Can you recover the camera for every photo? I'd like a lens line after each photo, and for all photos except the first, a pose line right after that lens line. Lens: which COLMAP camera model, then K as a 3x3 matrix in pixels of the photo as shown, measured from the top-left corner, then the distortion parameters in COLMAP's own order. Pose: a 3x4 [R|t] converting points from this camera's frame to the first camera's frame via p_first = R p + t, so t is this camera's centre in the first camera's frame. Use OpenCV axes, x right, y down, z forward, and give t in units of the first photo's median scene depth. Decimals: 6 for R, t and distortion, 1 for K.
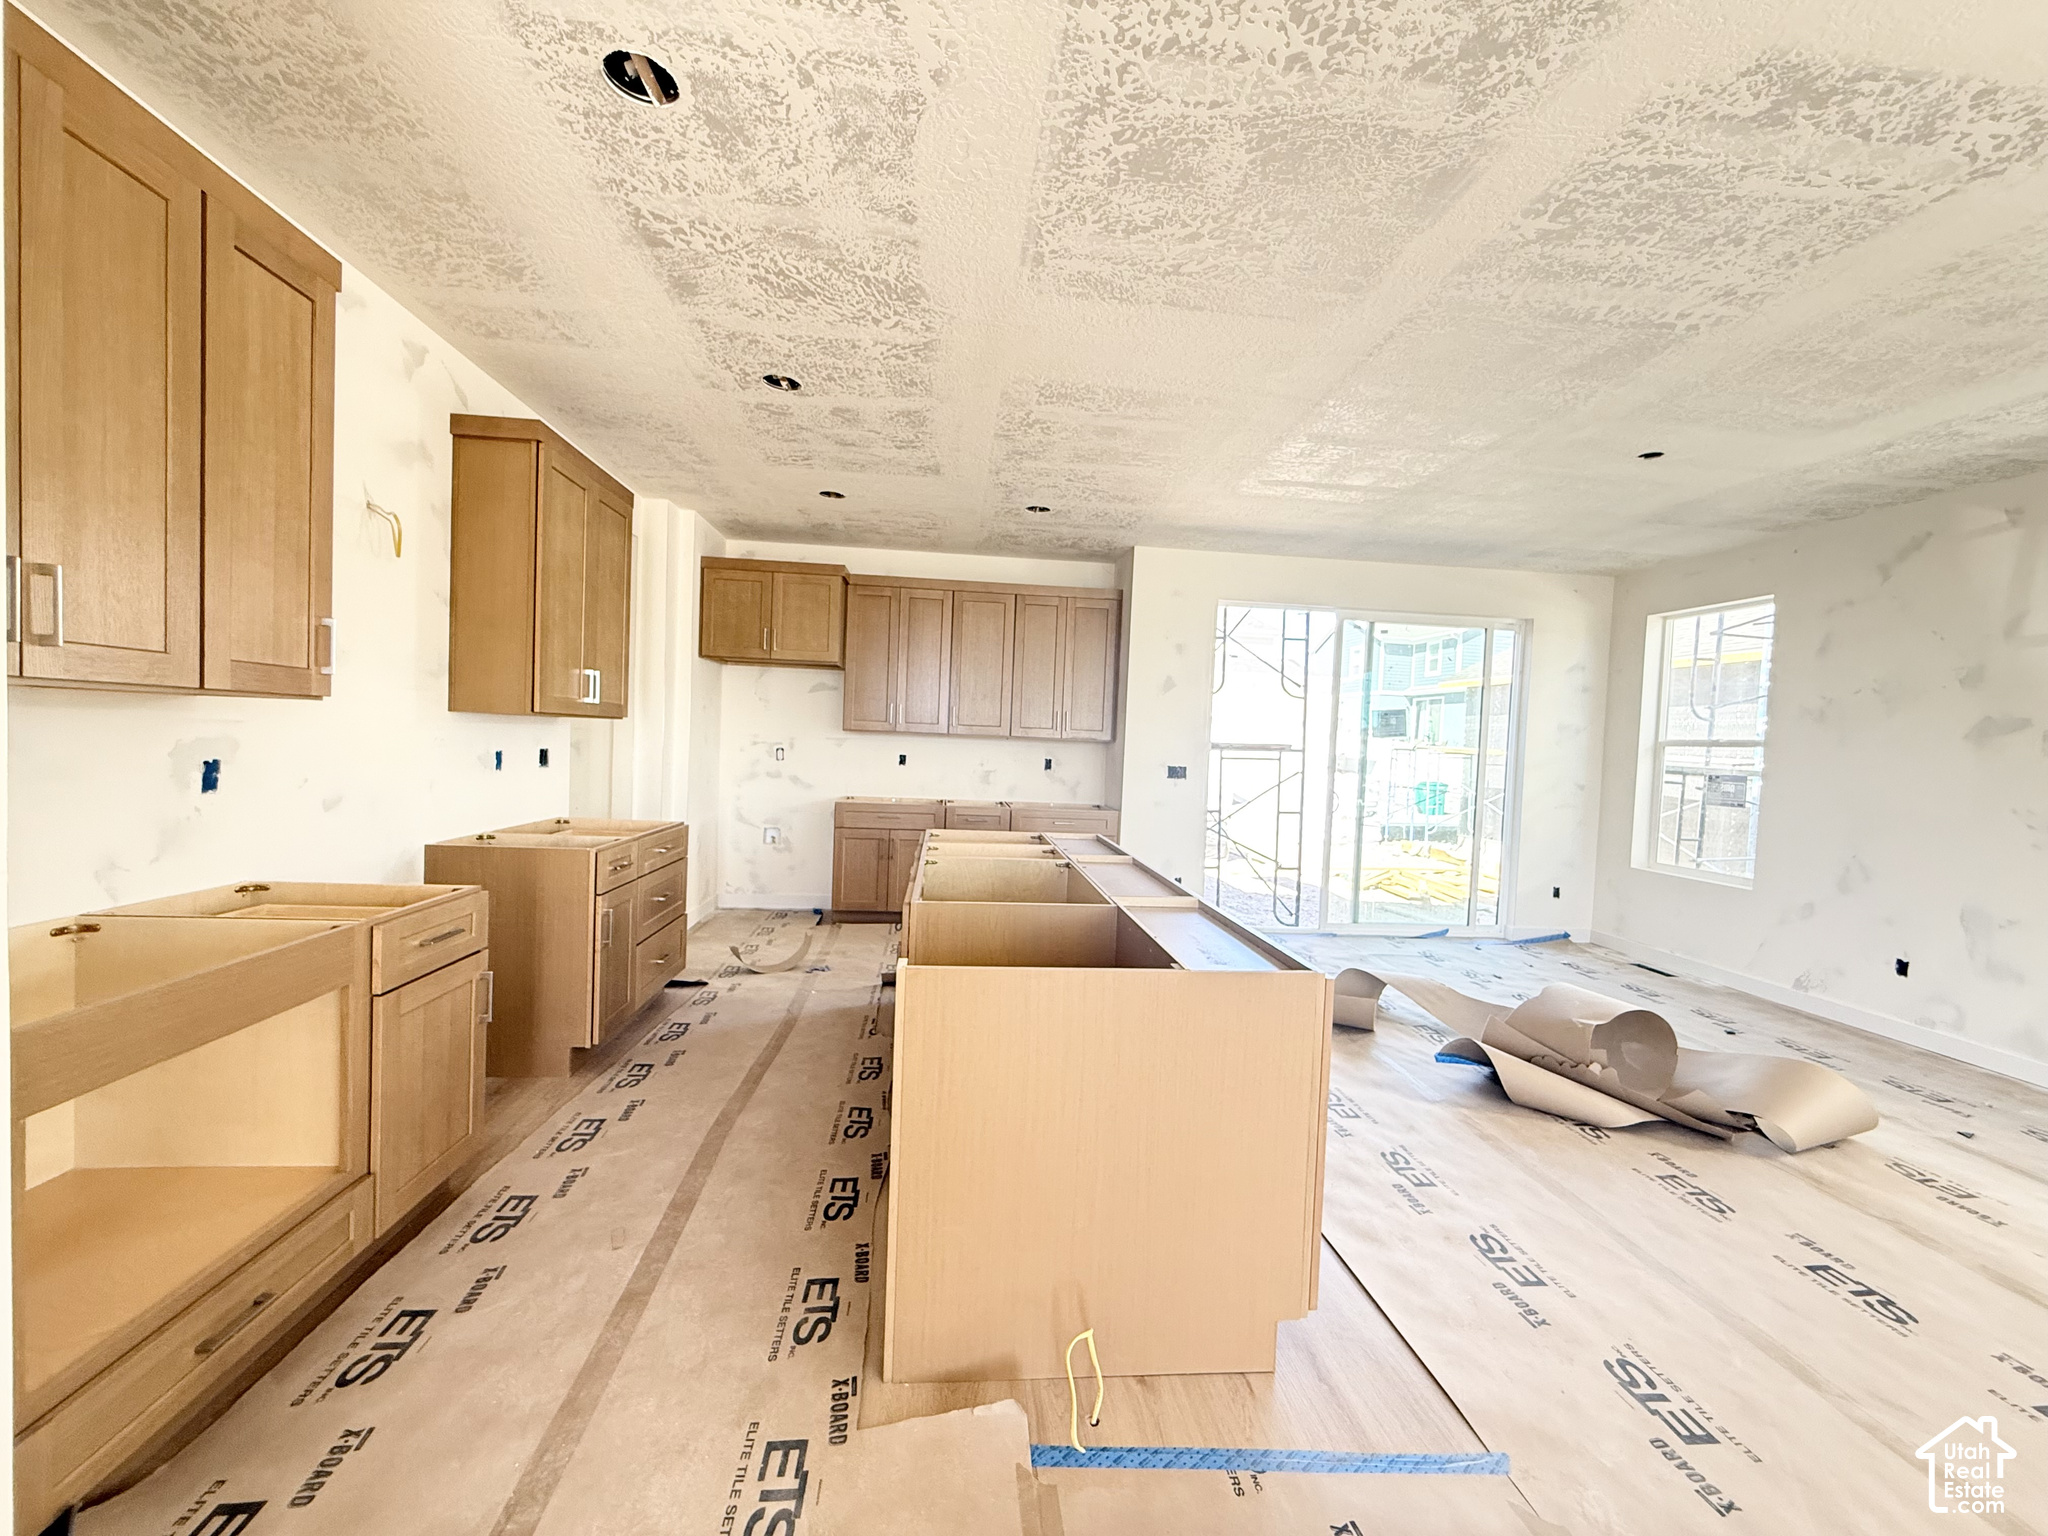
lens RADIAL K [[816.1, 0, 1019.7], [0, 816.1, 769.4], [0, 0, 1]] dist [-0.000140, -0.000017]
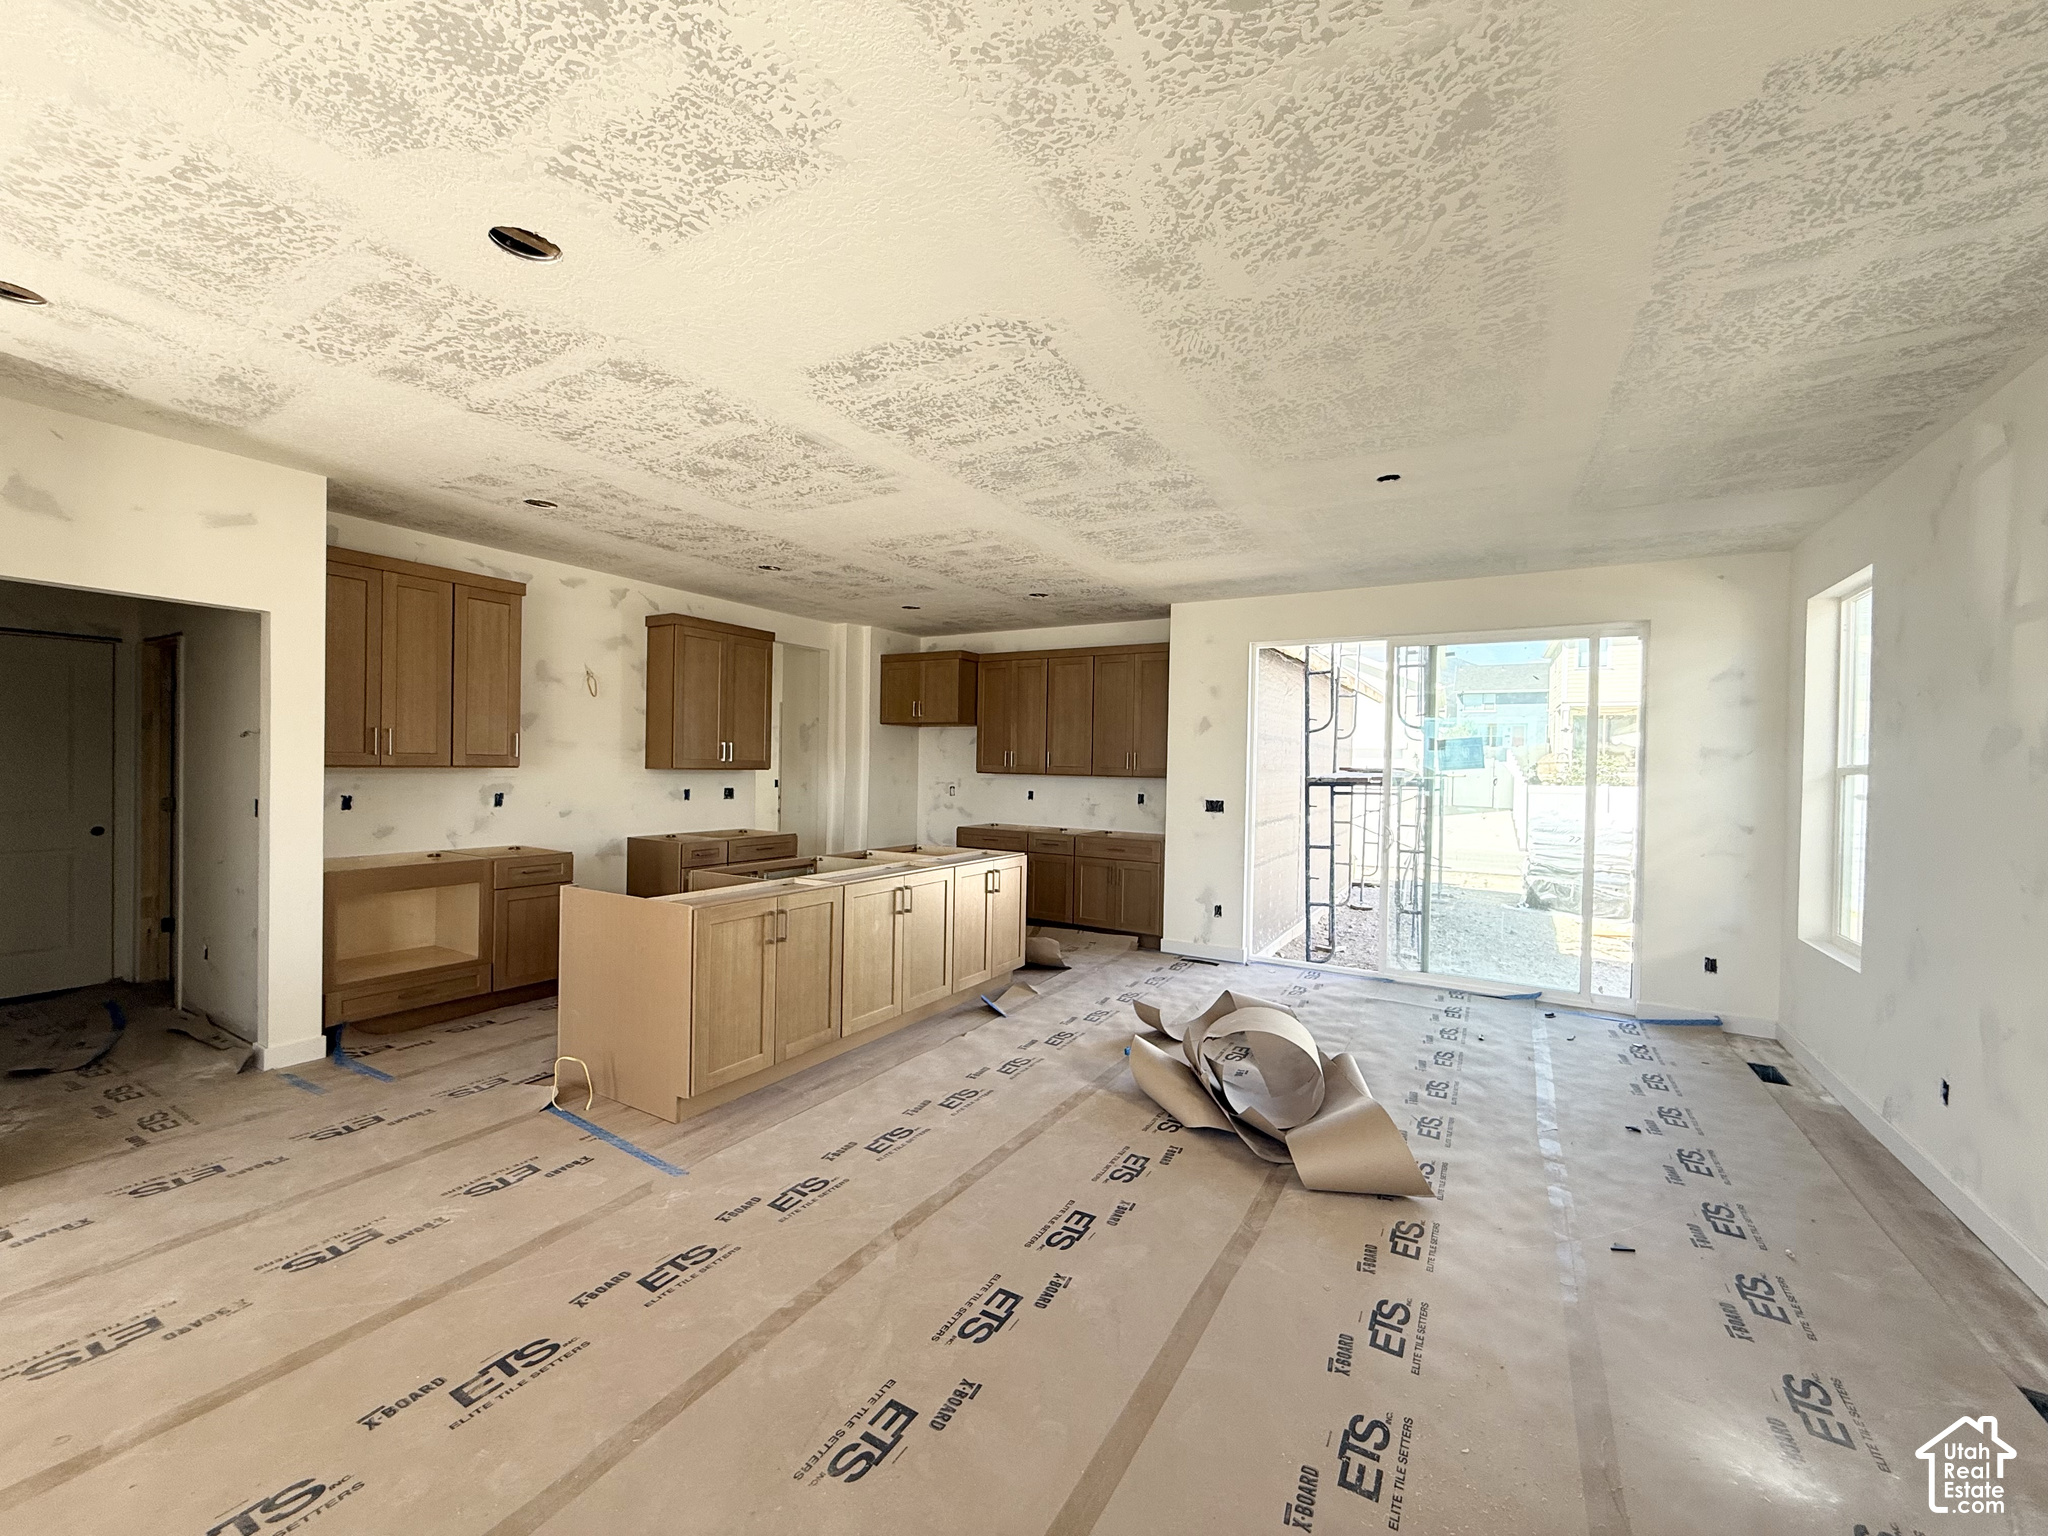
lens RADIAL K [[816.1, 0, 1021.0], [0, 816.1, 770.7], [0, 0, 1]] dist [-0.000140, -0.000017]
pose [[0.808459, -0.019499, -0.588229, 0.814733], [-0.007505, 0.999028, -0.043431, 0.007087], [0.588504, 0.039527, 0.807527, -0.023116]]
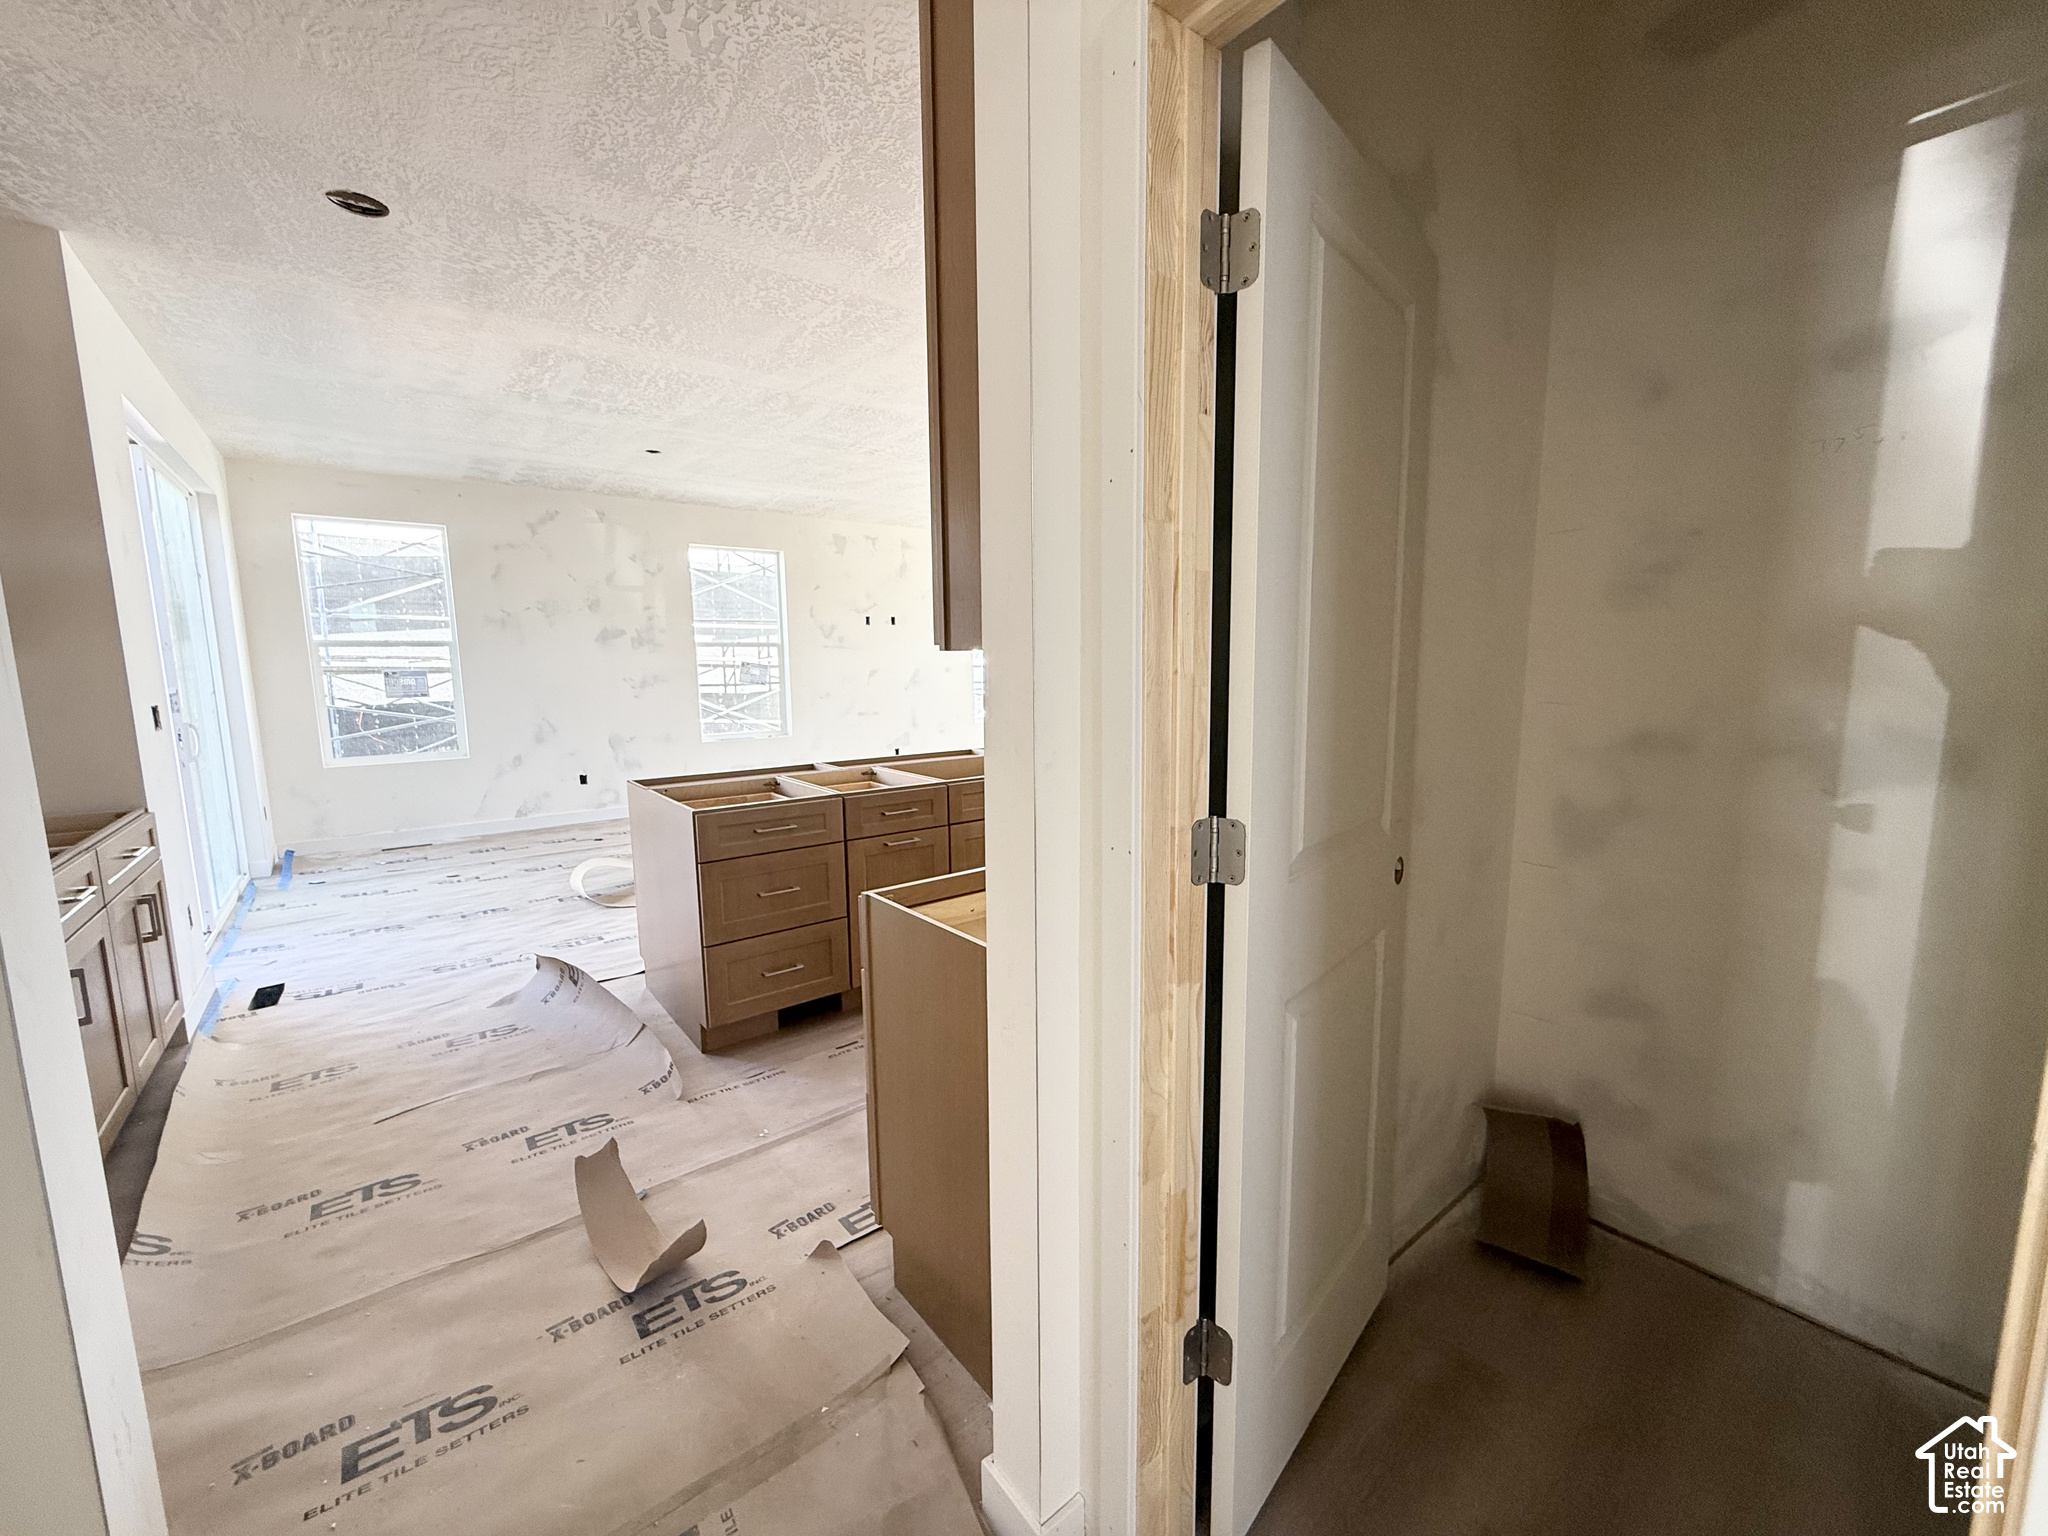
lens RADIAL K [[816.1, 0, 1022.4], [0, 816.1, 764.1], [0, 0, 1]] dist [-0.000140, -0.000017]
pose [[-0.539653, -0.144019, 0.829478, -0.740239], [0.016413, 0.983272, 0.181400, -0.071896], [-0.841728, 0.111507, -0.528262, 1.060148]]
